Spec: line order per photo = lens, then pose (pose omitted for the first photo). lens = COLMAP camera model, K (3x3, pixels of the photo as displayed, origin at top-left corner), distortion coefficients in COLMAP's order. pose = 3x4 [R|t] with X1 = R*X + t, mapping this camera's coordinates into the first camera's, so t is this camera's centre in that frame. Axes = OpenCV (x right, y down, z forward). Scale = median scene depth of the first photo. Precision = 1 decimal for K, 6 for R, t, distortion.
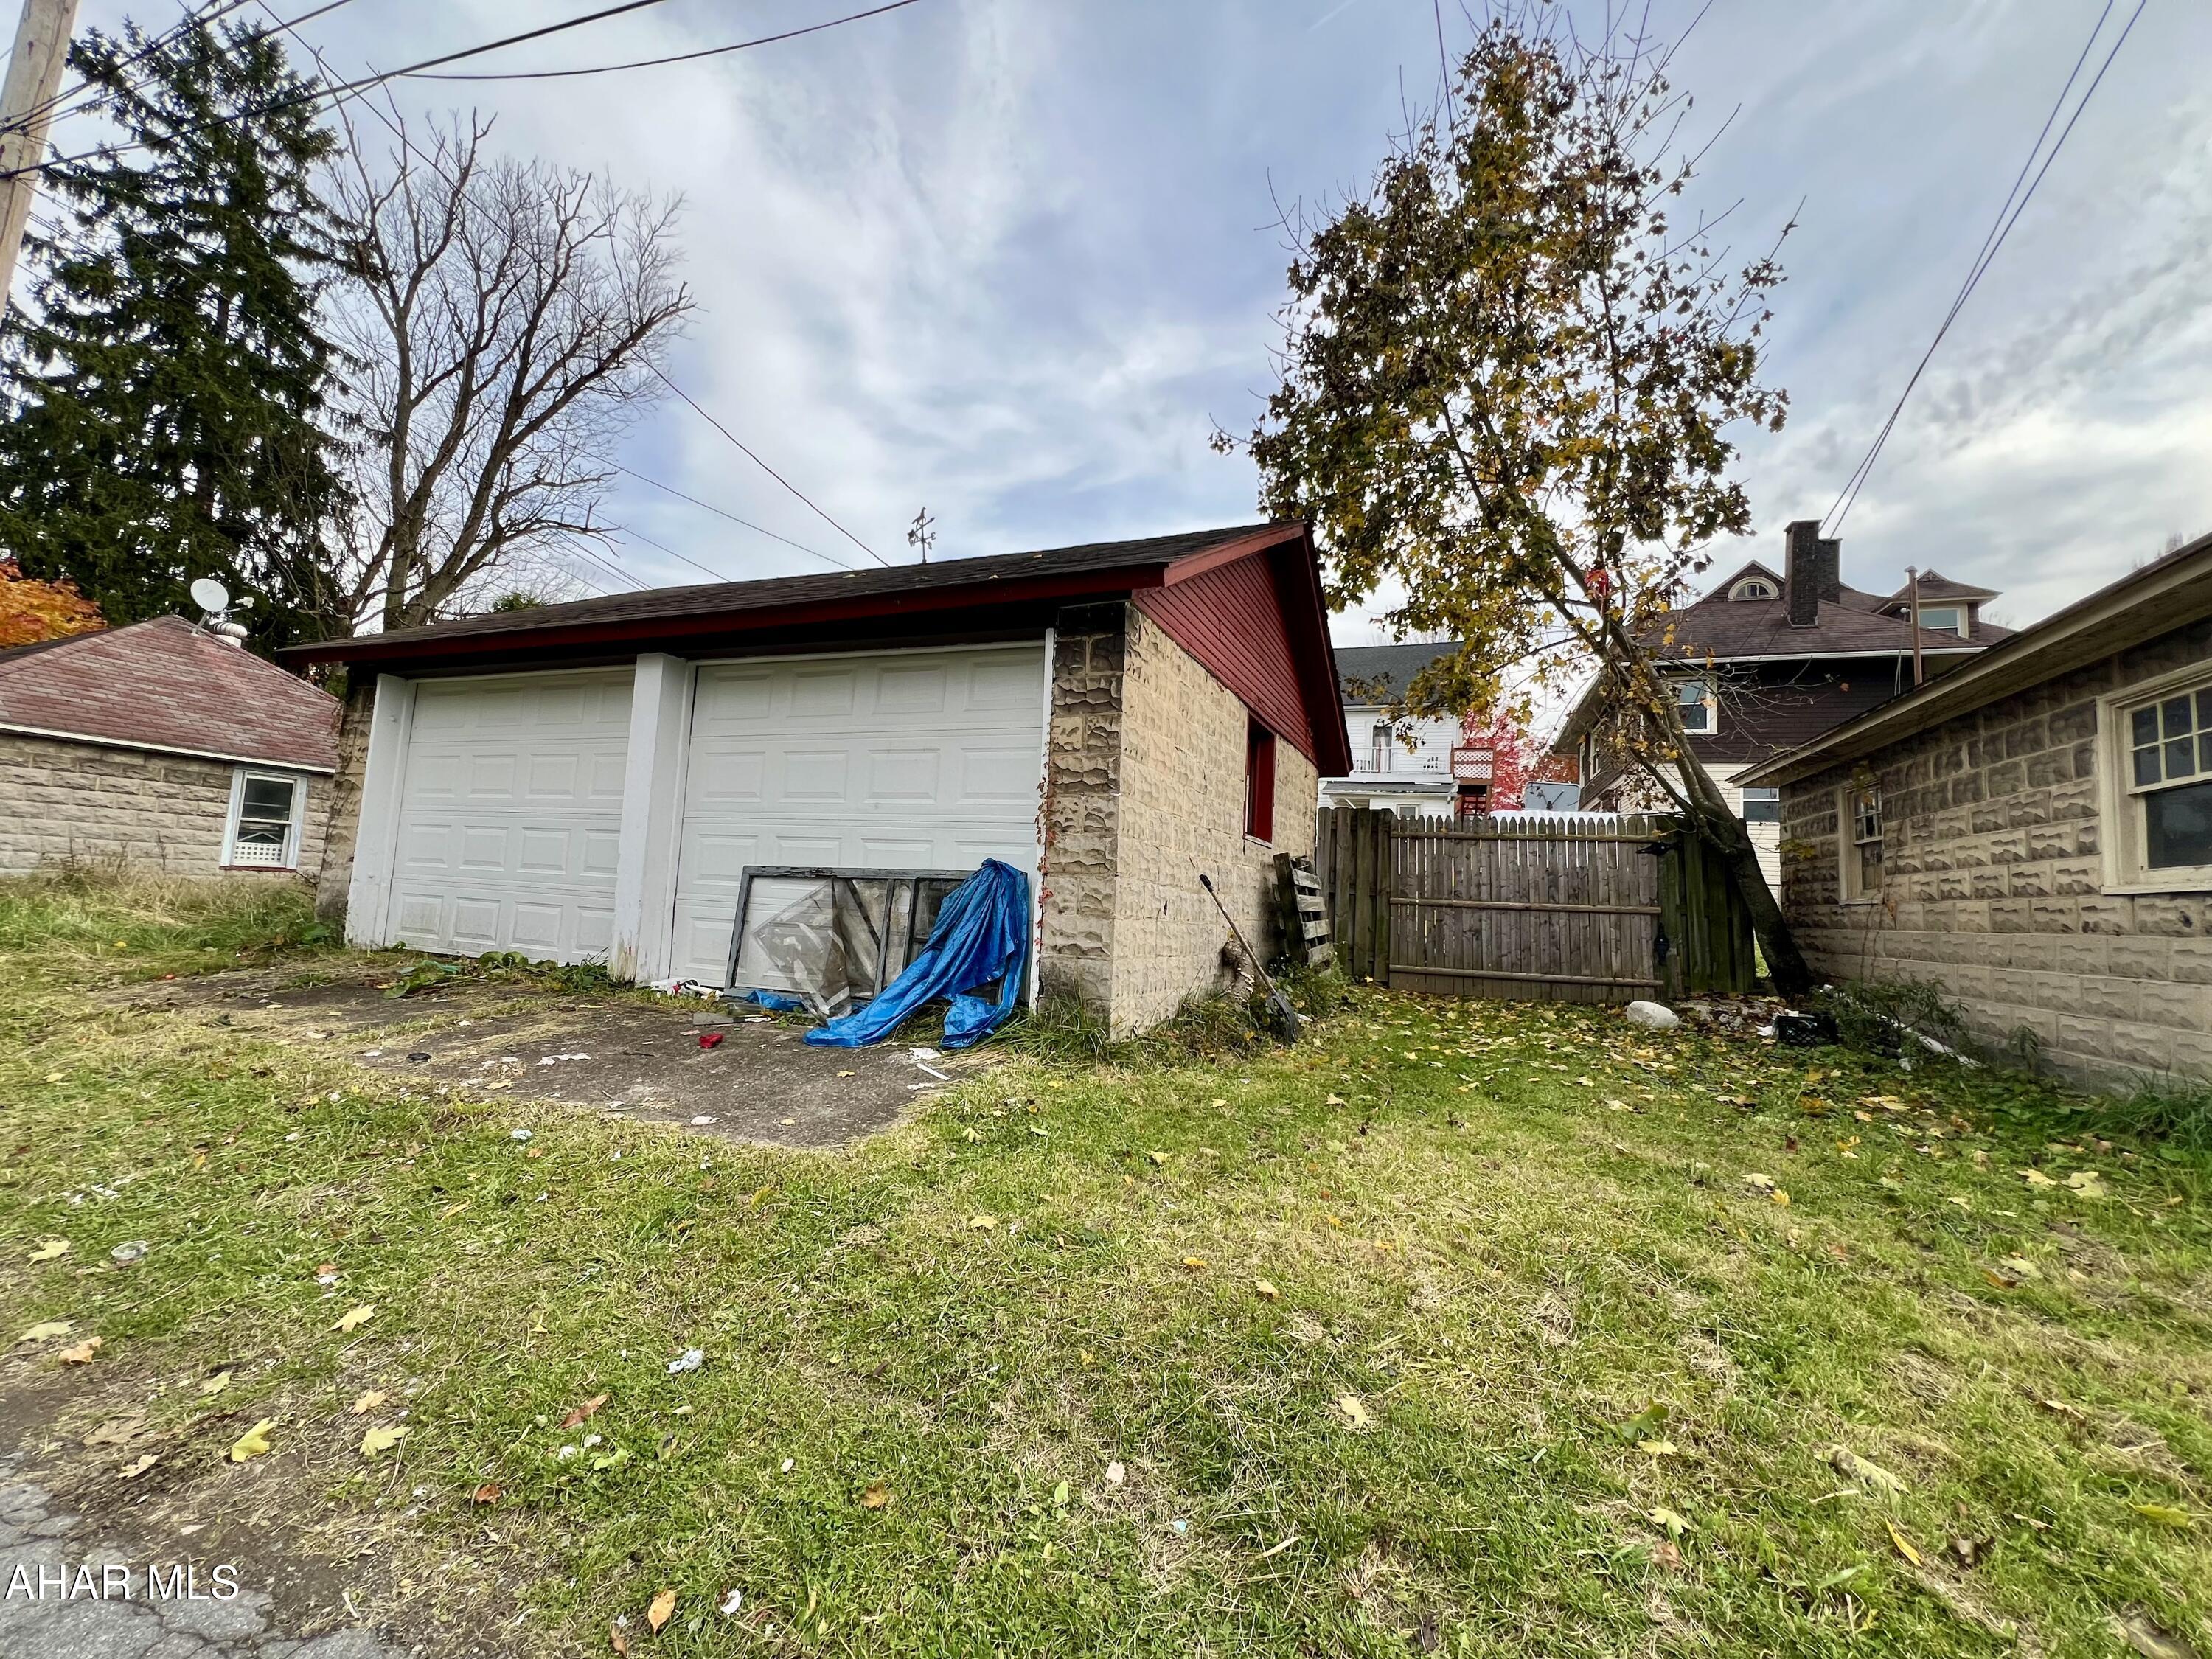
lens RADIAL K [[882.4, 0, 1108.4], [0, 882.4, 831.6], [0, 0, 1]] dist [-0.004002, 0.000688]
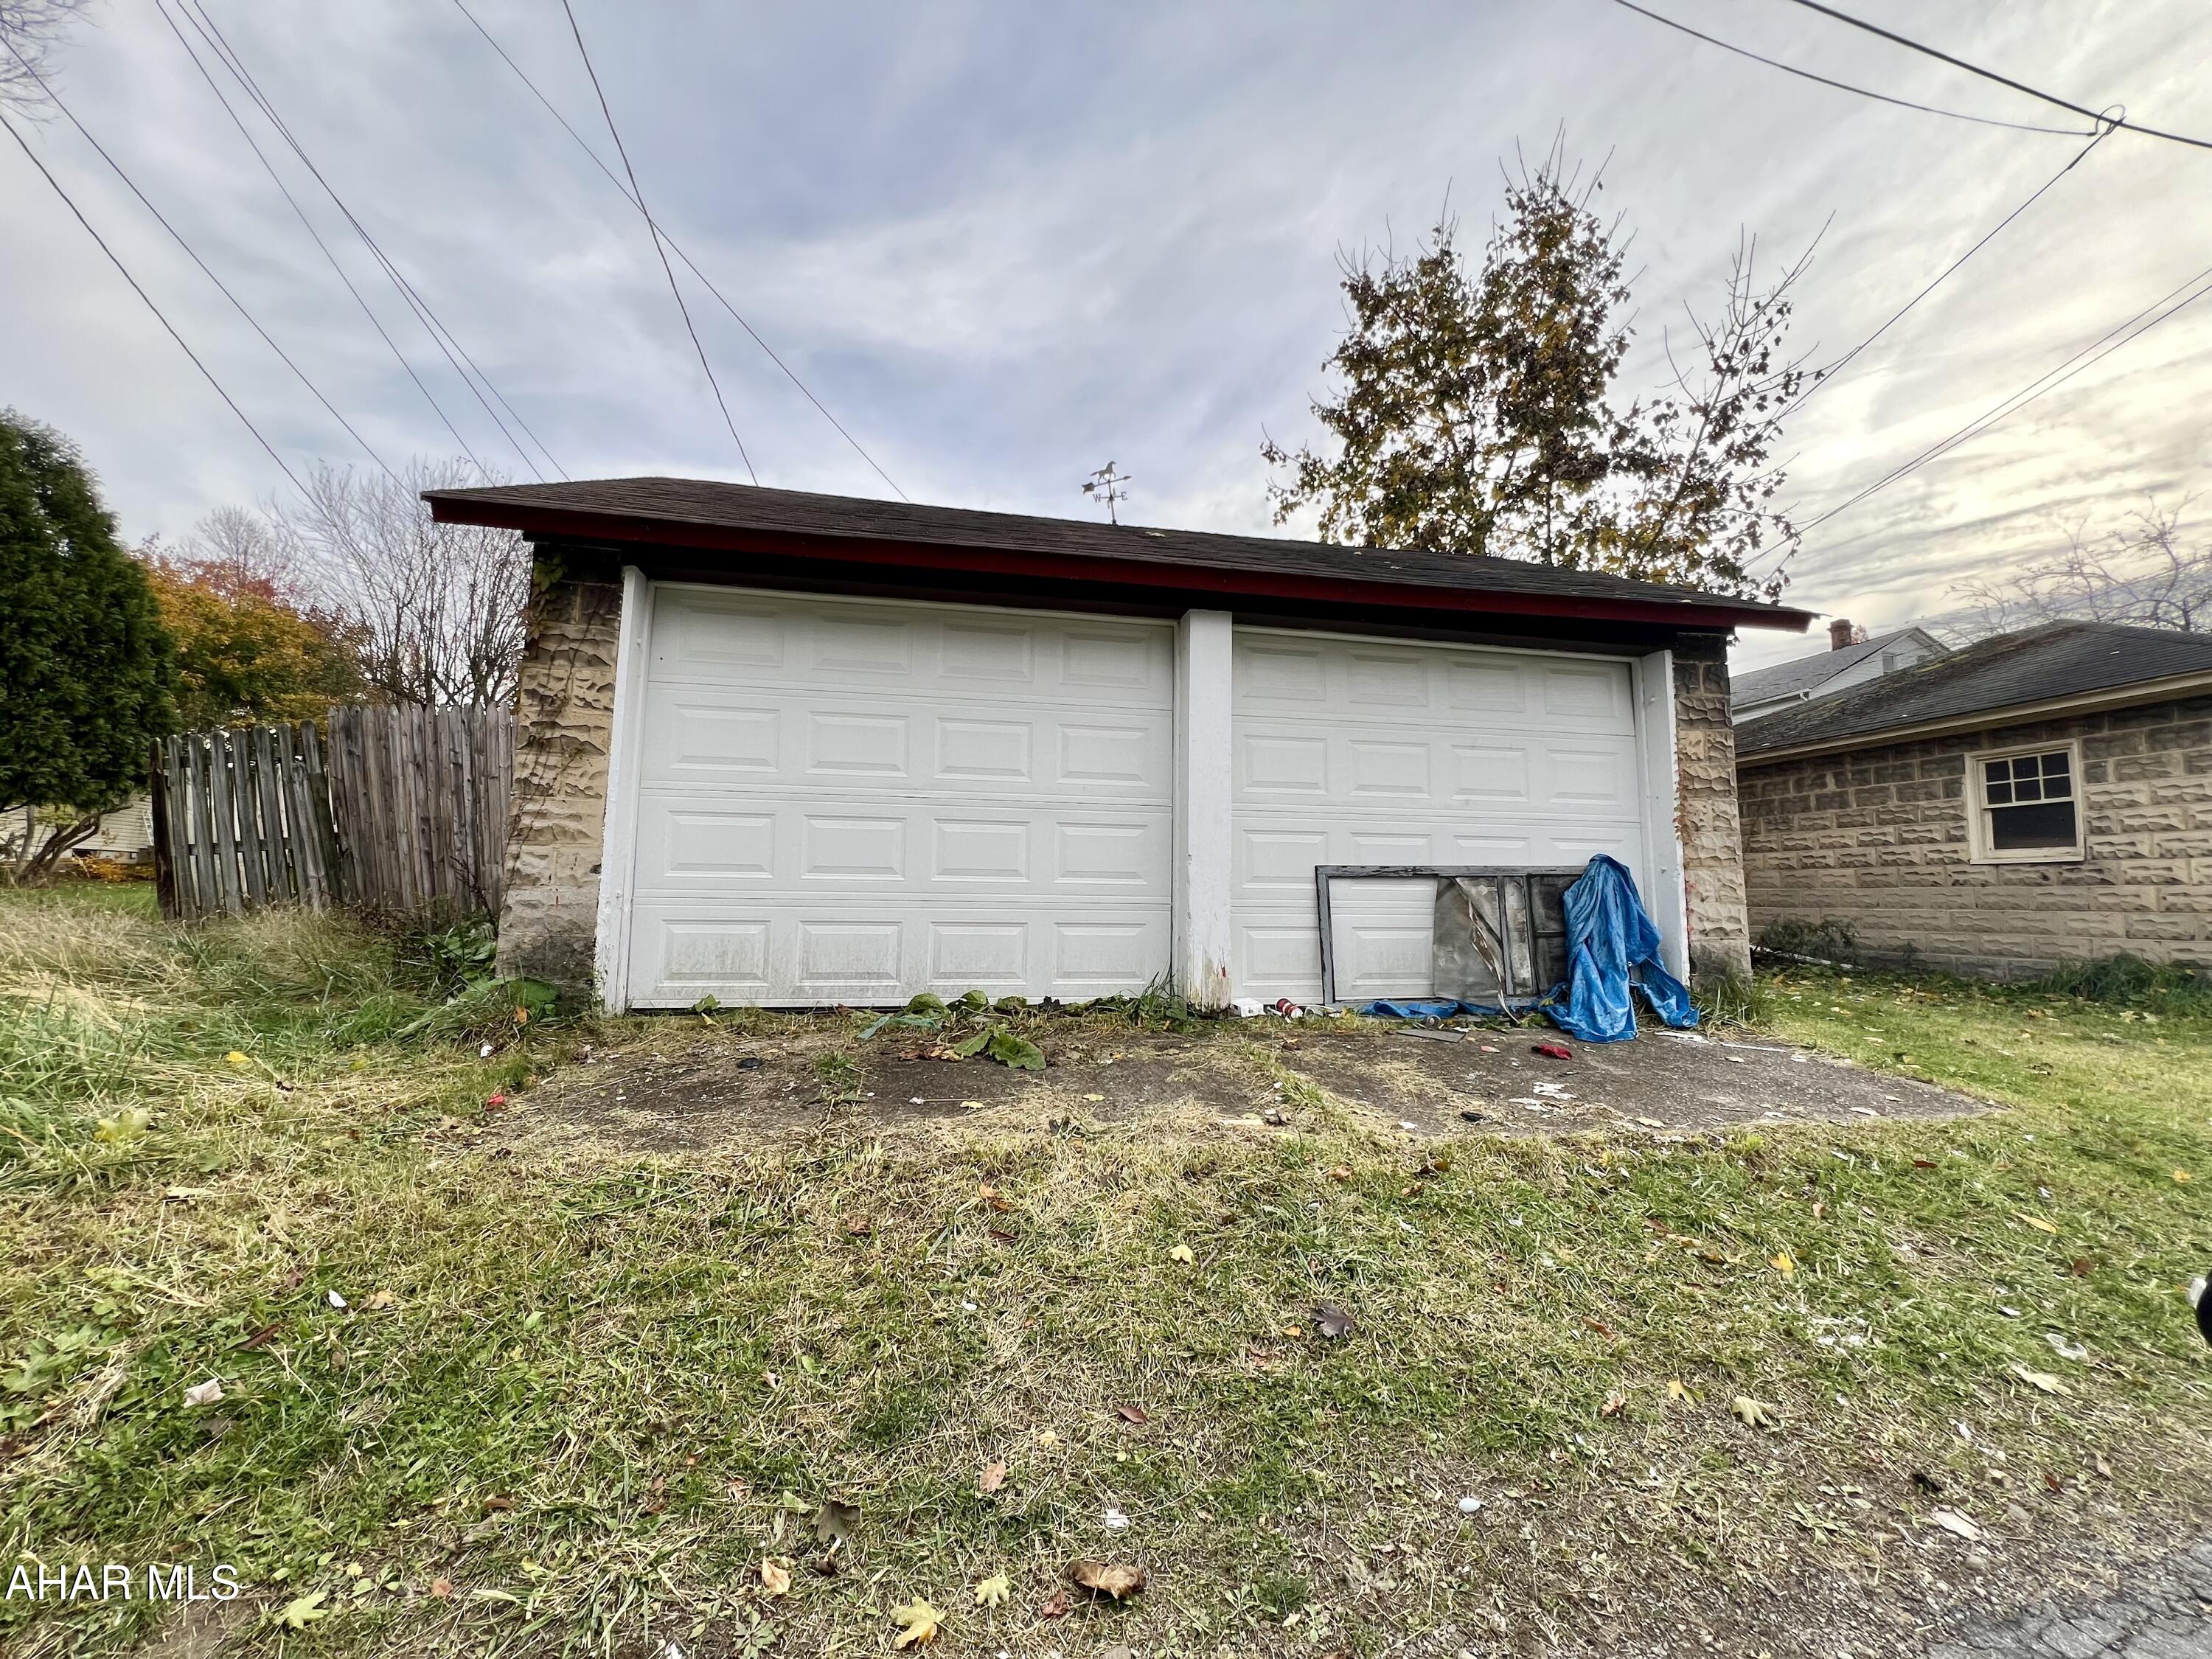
lens RADIAL K [[882.4, 0, 1104.9], [0, 882.4, 832.2], [0, 0, 1]] dist [-0.004002, 0.000688]
pose [[0.841928, -0.003748, 0.539576, -1.156544], [-0.009913, 0.999700, 0.022412, -0.014034], [-0.539498, -0.024218, 0.841638, 0.393270]]
